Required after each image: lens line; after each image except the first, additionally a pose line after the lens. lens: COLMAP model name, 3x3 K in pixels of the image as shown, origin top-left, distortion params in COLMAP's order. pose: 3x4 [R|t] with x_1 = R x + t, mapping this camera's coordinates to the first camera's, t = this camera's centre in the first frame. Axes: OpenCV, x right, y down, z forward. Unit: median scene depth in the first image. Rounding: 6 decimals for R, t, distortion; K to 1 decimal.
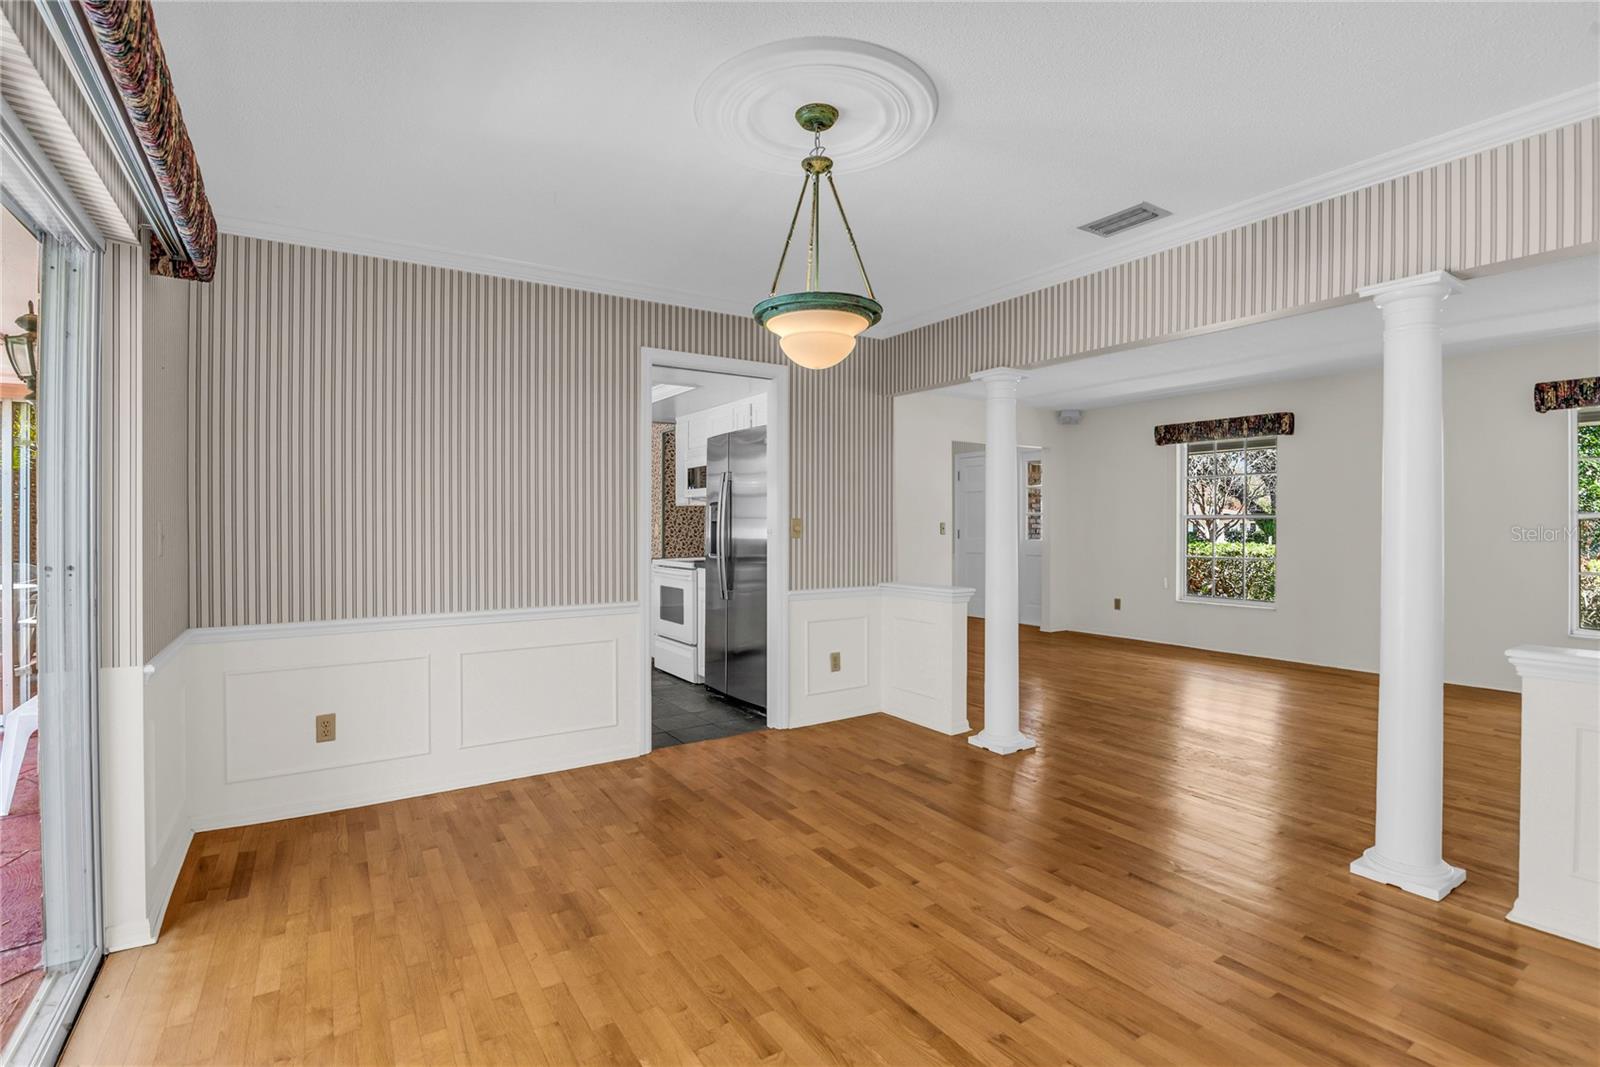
lens RADIAL K [[755.4, 0, 807.4], [0, 755.4, 518.9], [0, 0, 1]] dist [-0.028119, 0.000327]
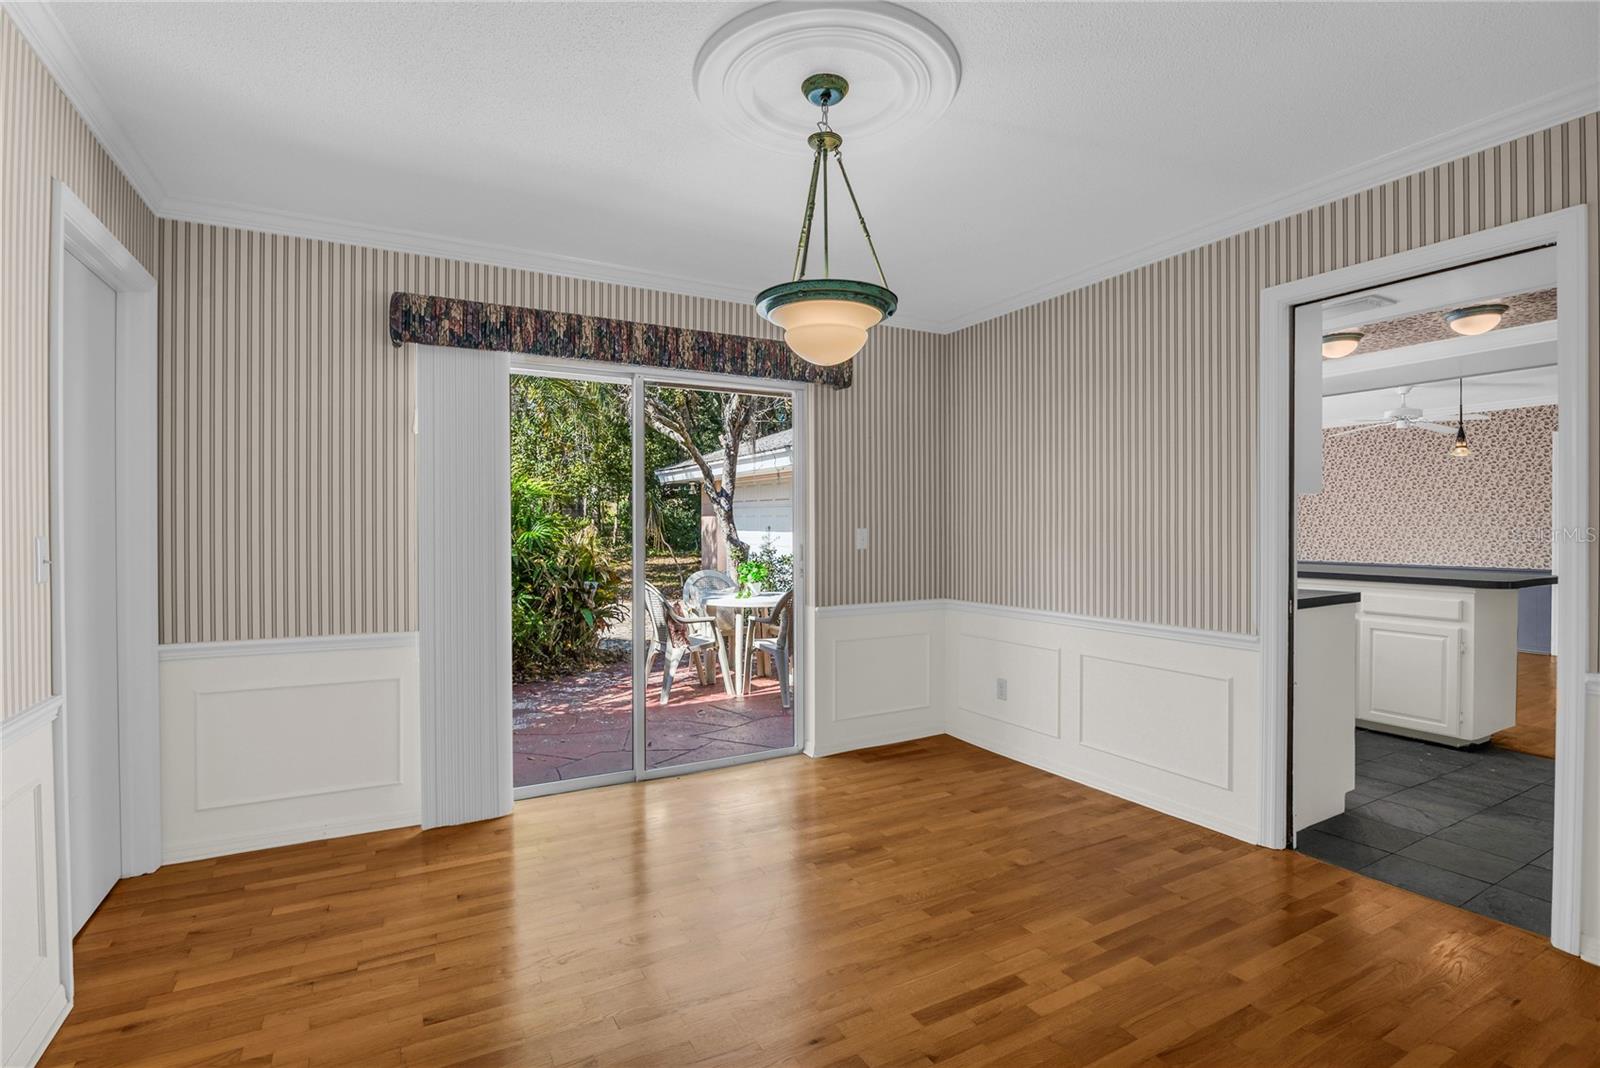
lens RADIAL K [[755.4, 0, 807.4], [0, 755.4, 519.4], [0, 0, 1]] dist [-0.028119, 0.000327]
pose [[-0.073977, -0.007737, -0.997230, 0.698085], [0.005474, 0.999952, -0.008164, -0.003619], [0.997245, -0.006063, -0.073932, 0.785007]]
